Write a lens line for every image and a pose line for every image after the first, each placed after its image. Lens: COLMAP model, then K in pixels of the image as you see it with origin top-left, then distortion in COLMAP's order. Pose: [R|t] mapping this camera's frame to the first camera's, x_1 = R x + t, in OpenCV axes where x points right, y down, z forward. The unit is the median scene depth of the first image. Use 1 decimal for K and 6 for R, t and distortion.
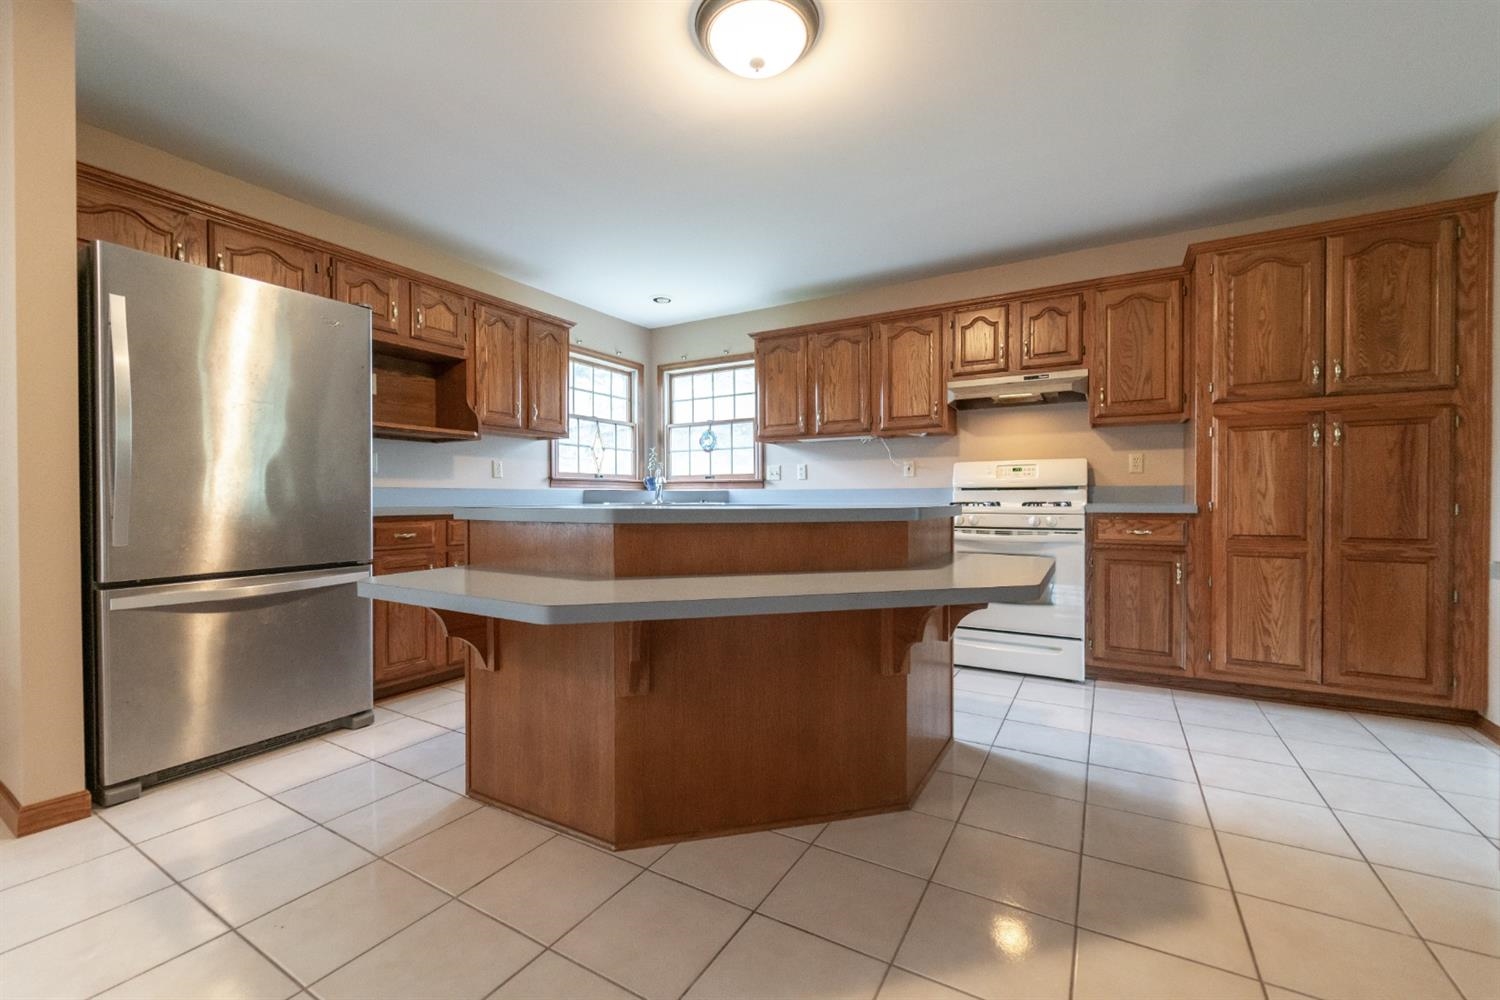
lens RADIAL K [[616.3, 0, 738.1], [0, 616.3, 503.4], [0, 0, 1]] dist [-0.001913, -0.000311]
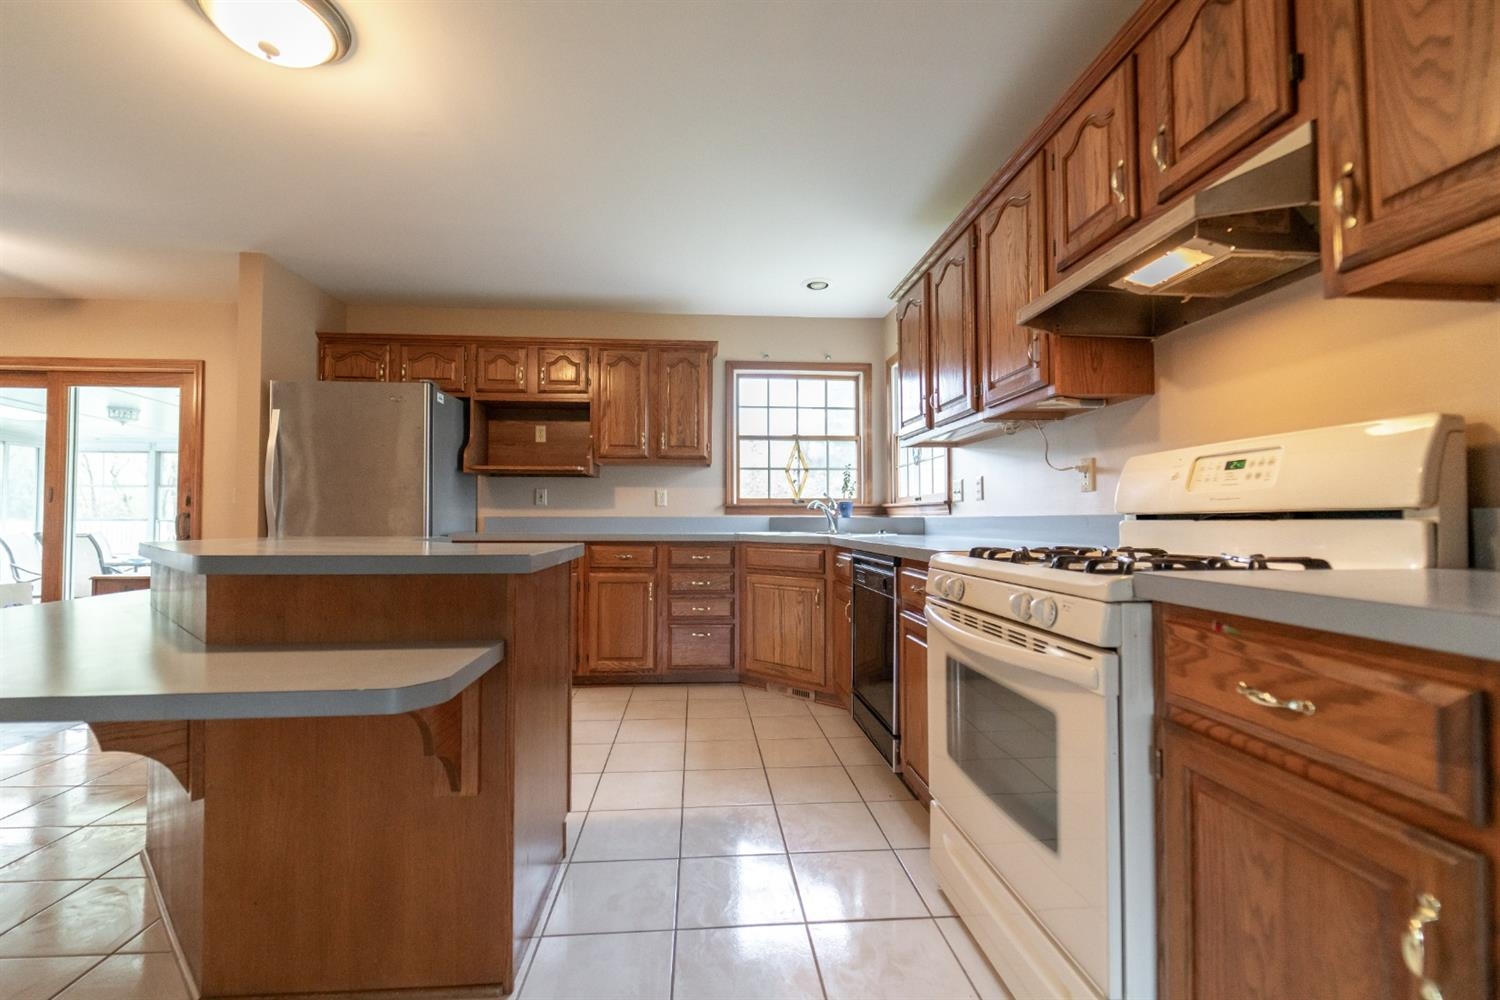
lens RADIAL K [[616.3, 0, 743.3], [0, 616.3, 502.2], [0, 0, 1]] dist [-0.001913, -0.000311]
pose [[0.586270, -0.021080, -0.809842, 0.557751], [-0.007289, 0.999484, -0.031294, -0.017690], [0.810083, 0.024250, 0.585813, 0.521198]]
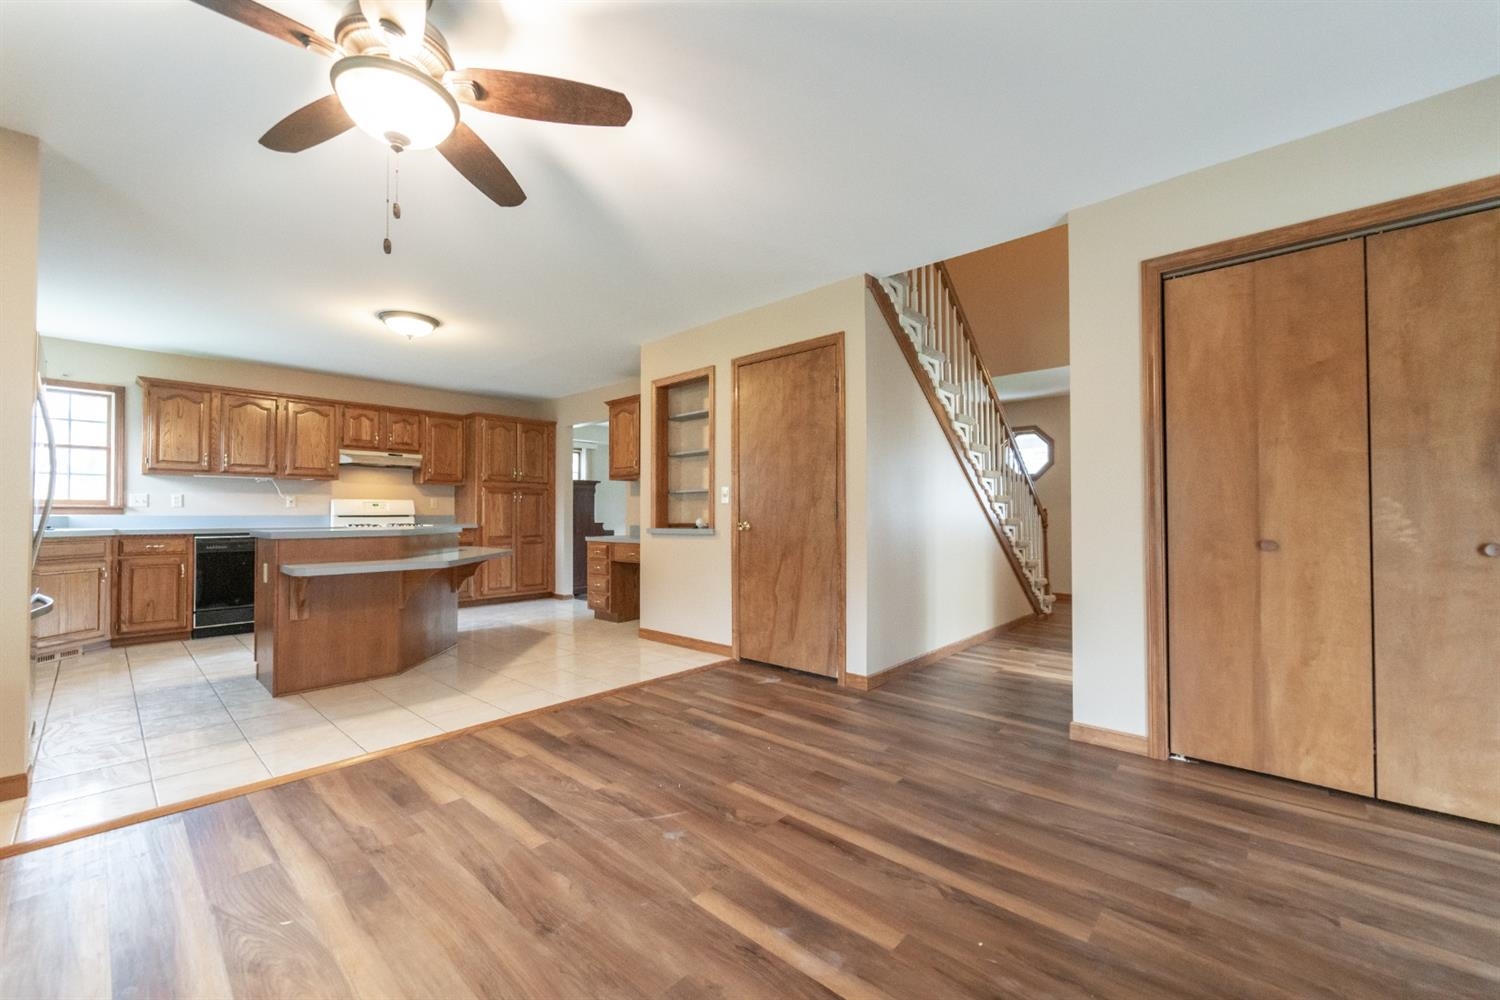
lens RADIAL K [[616.3, 0, 748.4], [0, 616.3, 503.8], [0, 0, 1]] dist [-0.001913, -0.000311]
pose [[0.199725, 0.018456, 0.979678, -0.975841], [0.010131, 0.999730, -0.020900, -0.011857], [-0.979800, 0.014099, 0.199484, -0.340280]]
